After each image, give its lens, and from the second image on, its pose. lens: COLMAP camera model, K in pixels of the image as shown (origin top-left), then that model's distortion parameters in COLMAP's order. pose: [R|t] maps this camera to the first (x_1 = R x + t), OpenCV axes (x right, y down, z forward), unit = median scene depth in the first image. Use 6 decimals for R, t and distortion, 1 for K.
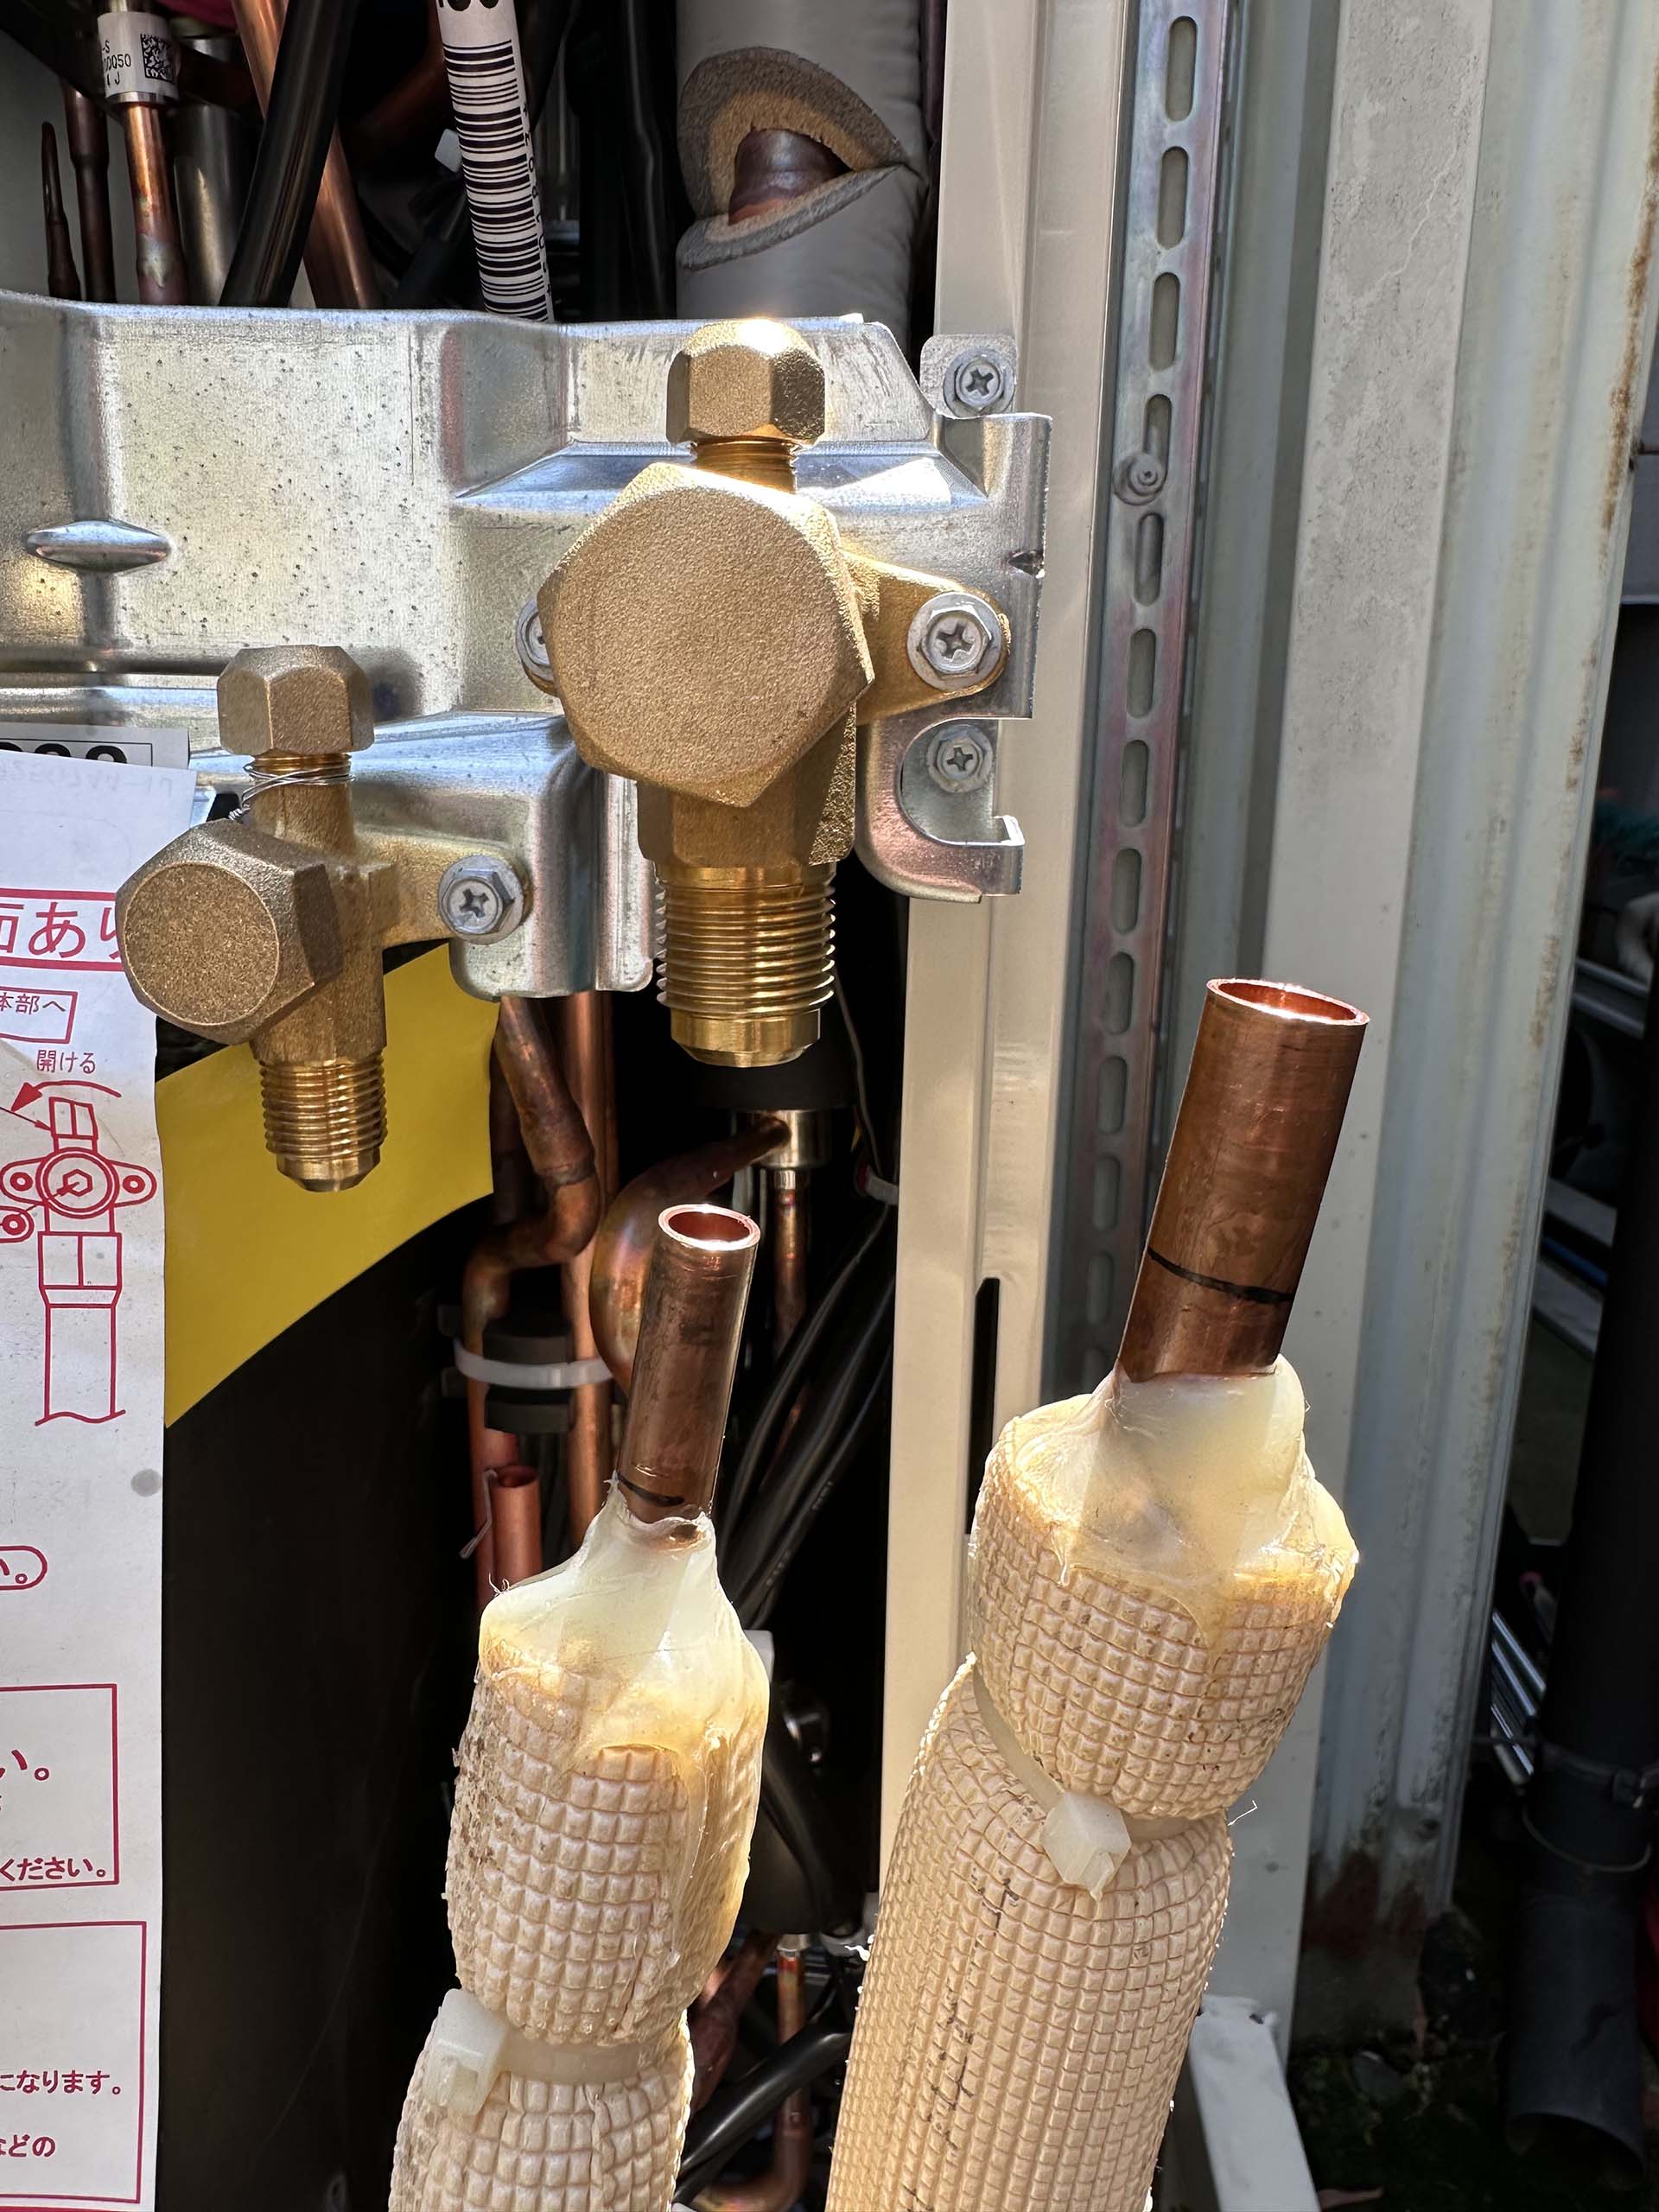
lens RADIAL K [[1541.6, 0, 699.4], [0, 1541.6, 1083.9], [0, 0, 1]] dist [-0.001753, 0.001304]
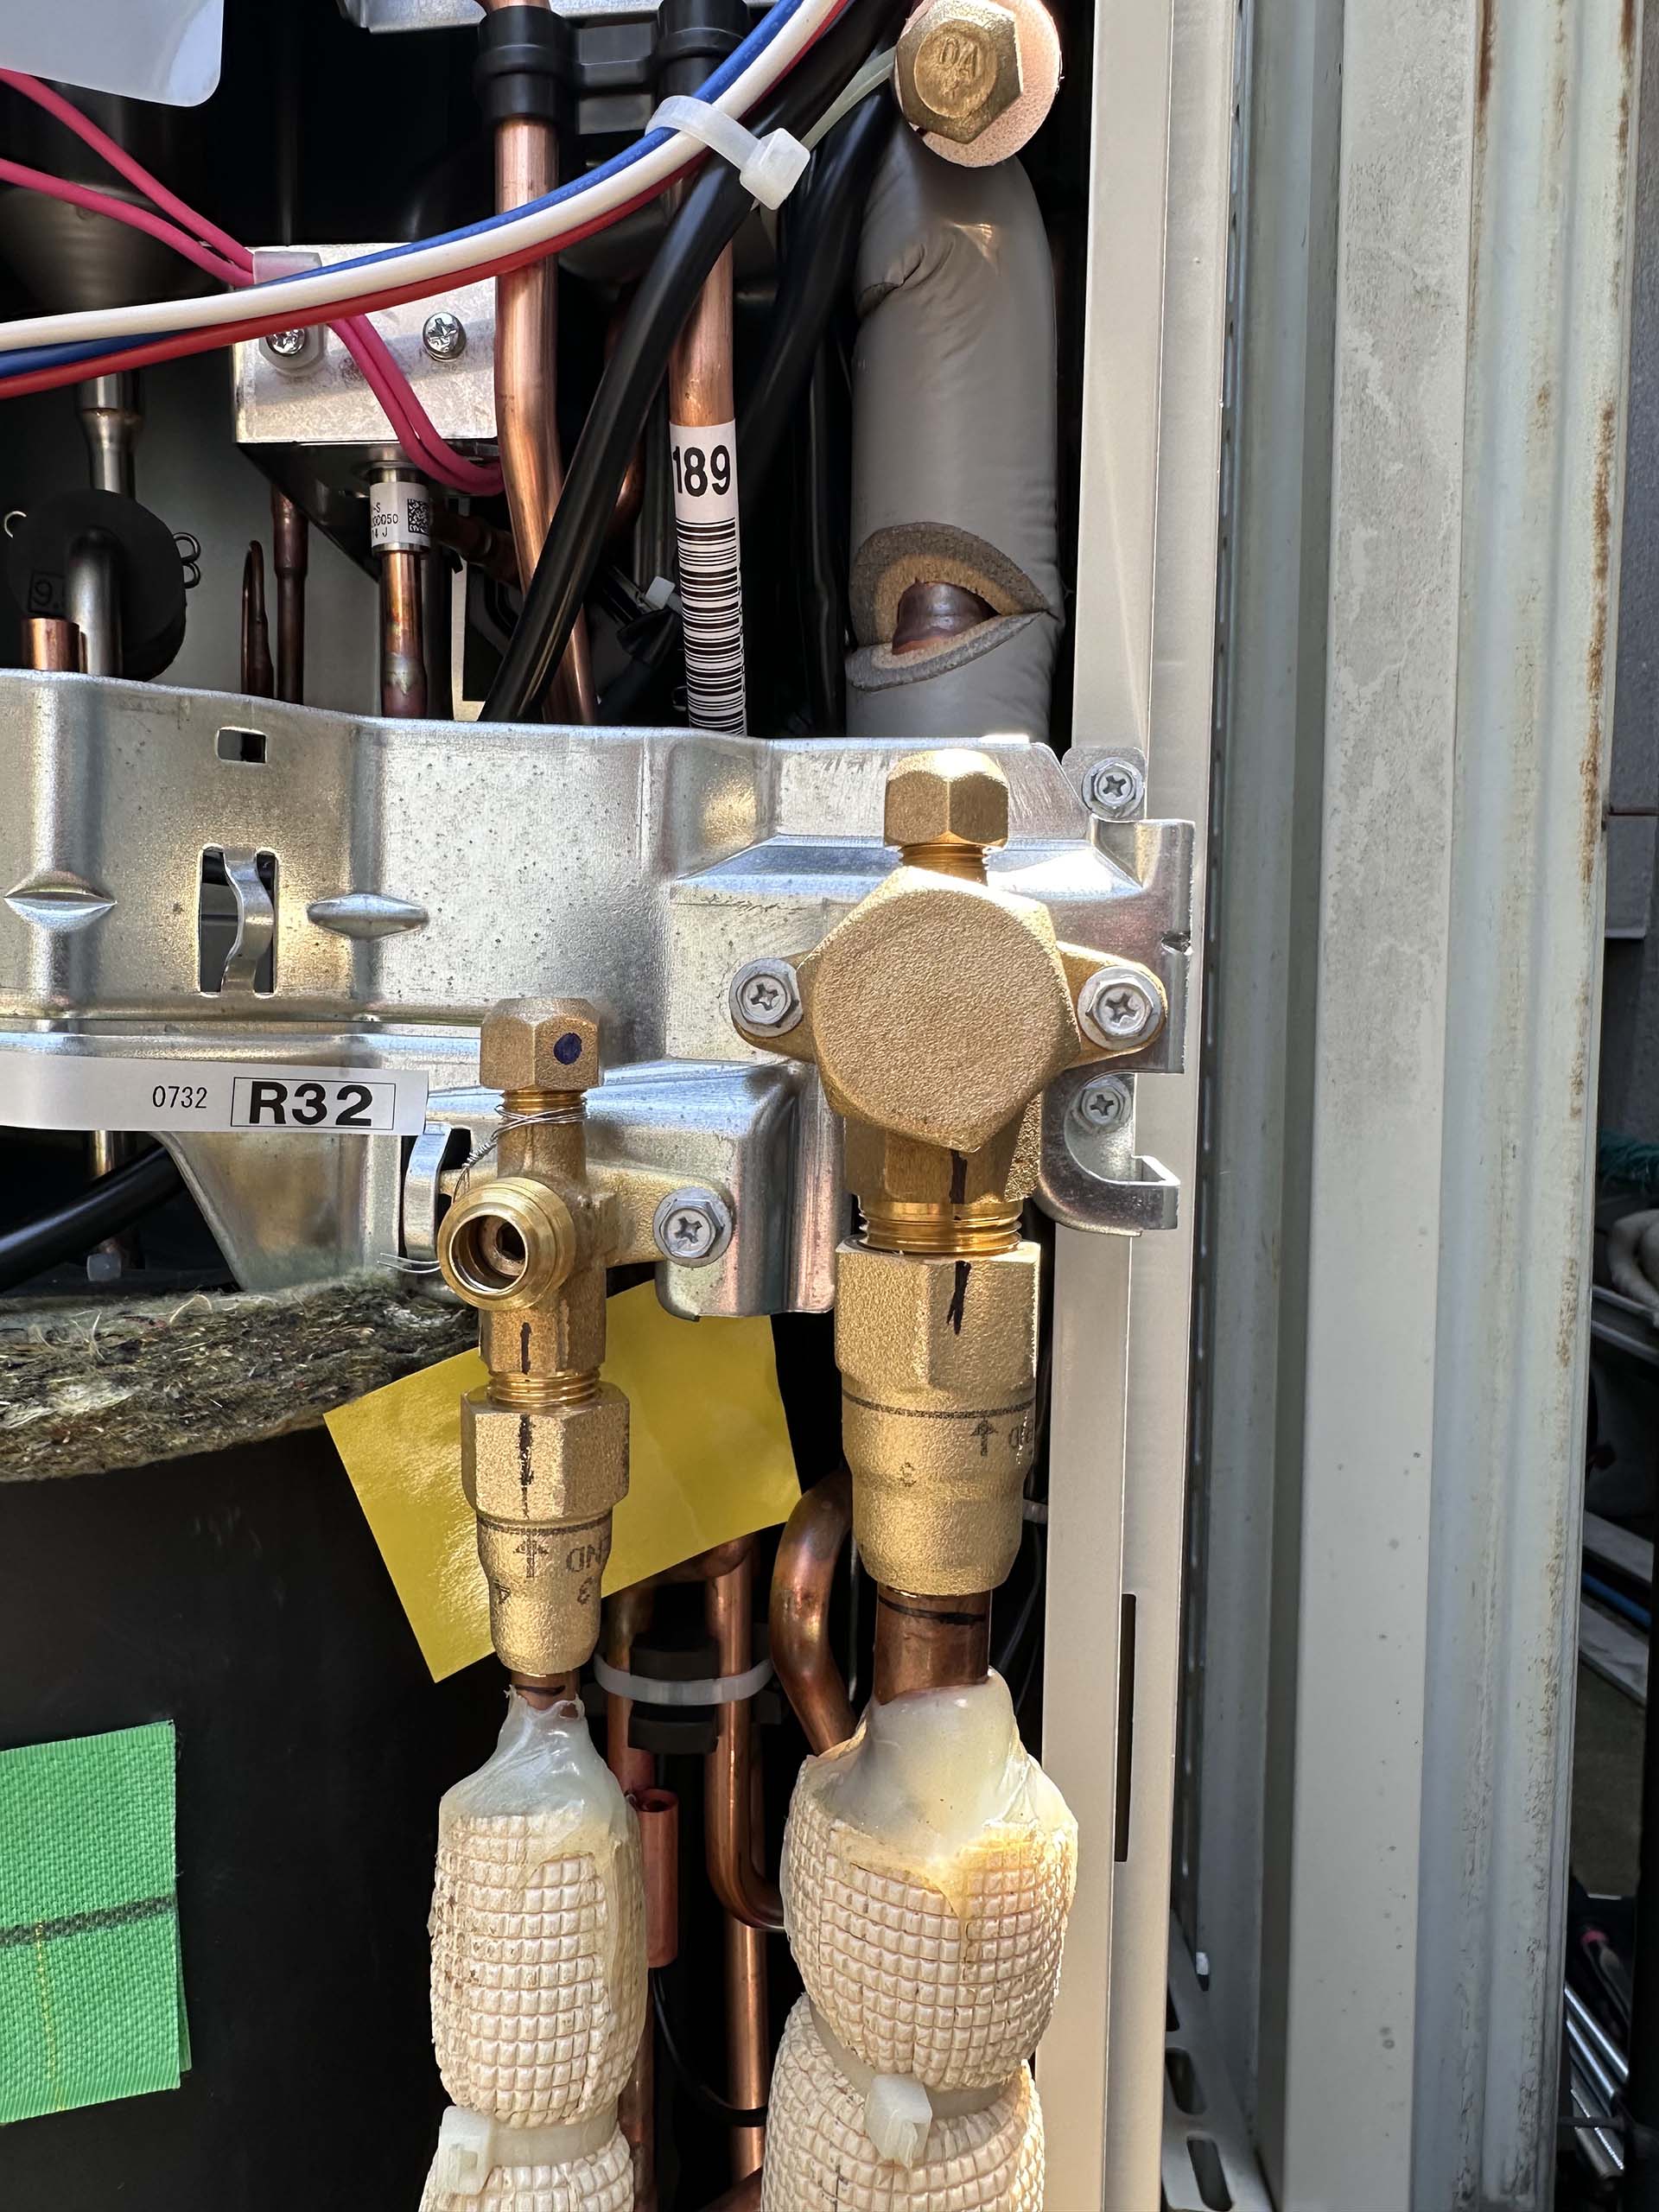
lens RADIAL K [[1558.9, 0, 712.9], [0, 1558.9, 1106.5], [0, 0, 1]] dist [0.007211, -0.003403]
pose [[0.999662, 0.012354, 0.022891, -0.144726], [-0.007993, 0.983333, -0.181640, -0.002867], [-0.024753, 0.181396, 0.983099, -0.103159]]
